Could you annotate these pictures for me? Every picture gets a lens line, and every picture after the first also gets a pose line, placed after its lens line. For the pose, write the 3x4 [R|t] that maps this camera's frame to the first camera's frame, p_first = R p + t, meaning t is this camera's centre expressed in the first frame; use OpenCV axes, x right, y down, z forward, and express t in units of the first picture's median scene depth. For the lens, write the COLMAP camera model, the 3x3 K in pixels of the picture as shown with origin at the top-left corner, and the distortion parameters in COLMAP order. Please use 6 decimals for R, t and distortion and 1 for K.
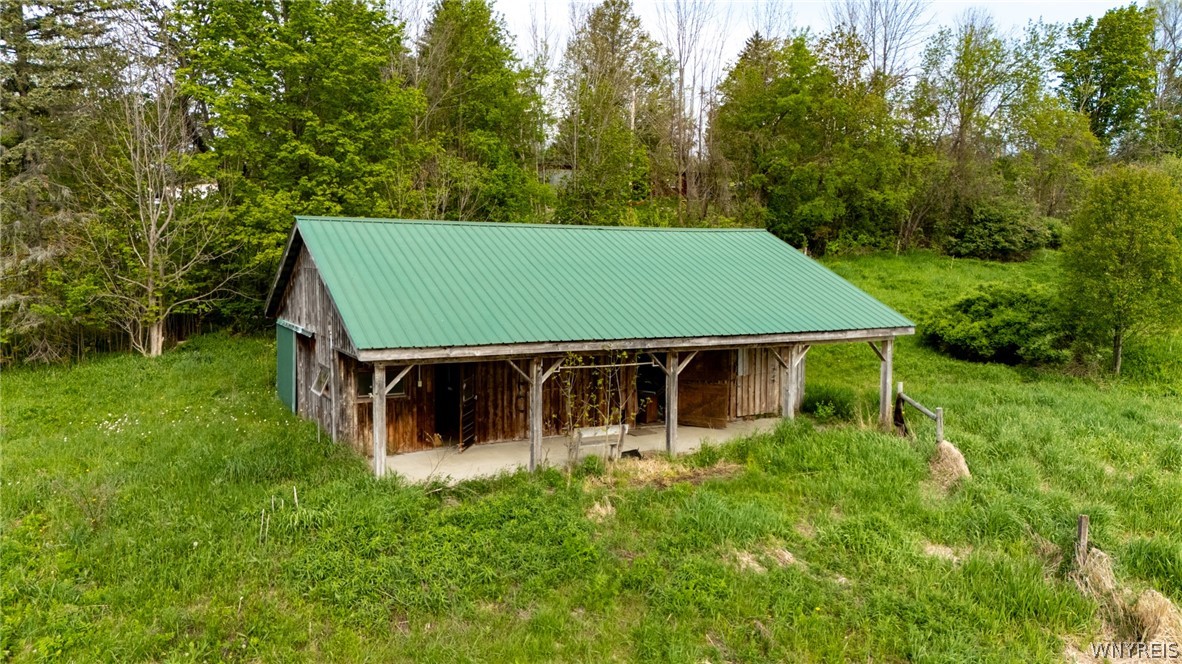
lens RADIAL K [[836.8, 0, 591.0], [0, 836.8, 332.0], [0, 0, 1]] dist [0.049518, -0.002482]
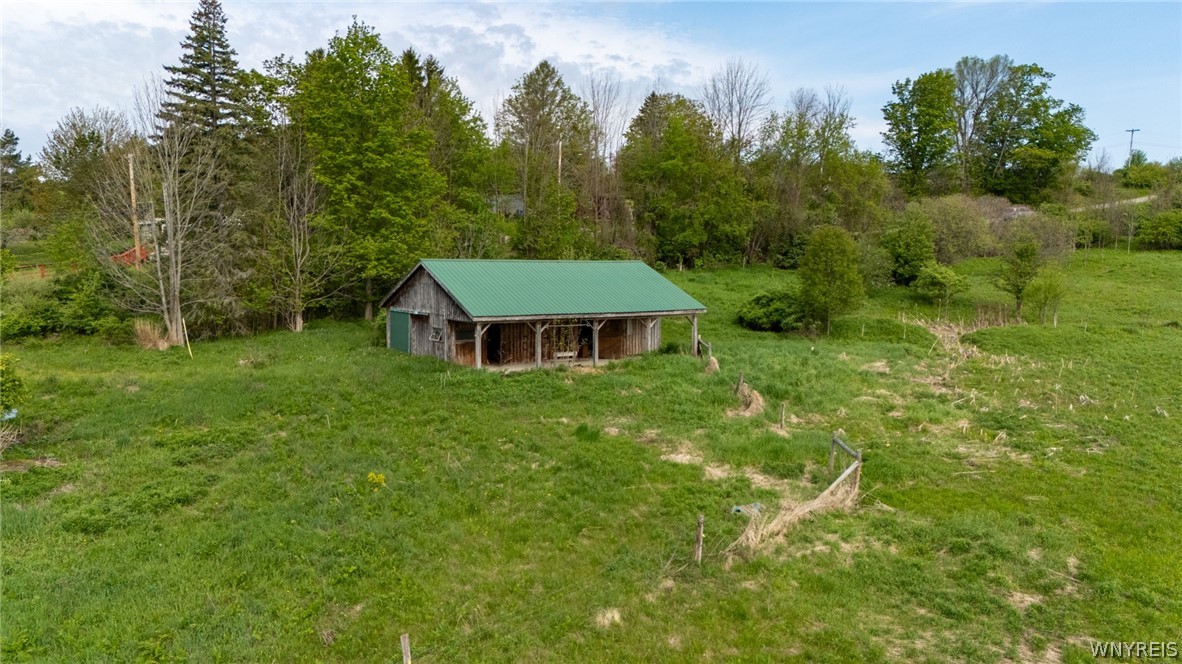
lens RADIAL K [[836.8, 0, 591.0], [0, 836.8, 332.0], [0, 0, 1]] dist [0.049518, -0.002482]
pose [[0.994931, -0.009501, 0.100109, -0.088833], [0.009651, 0.999953, -0.001014, 0.036837], [-0.100095, 0.001975, 0.994976, -0.781106]]
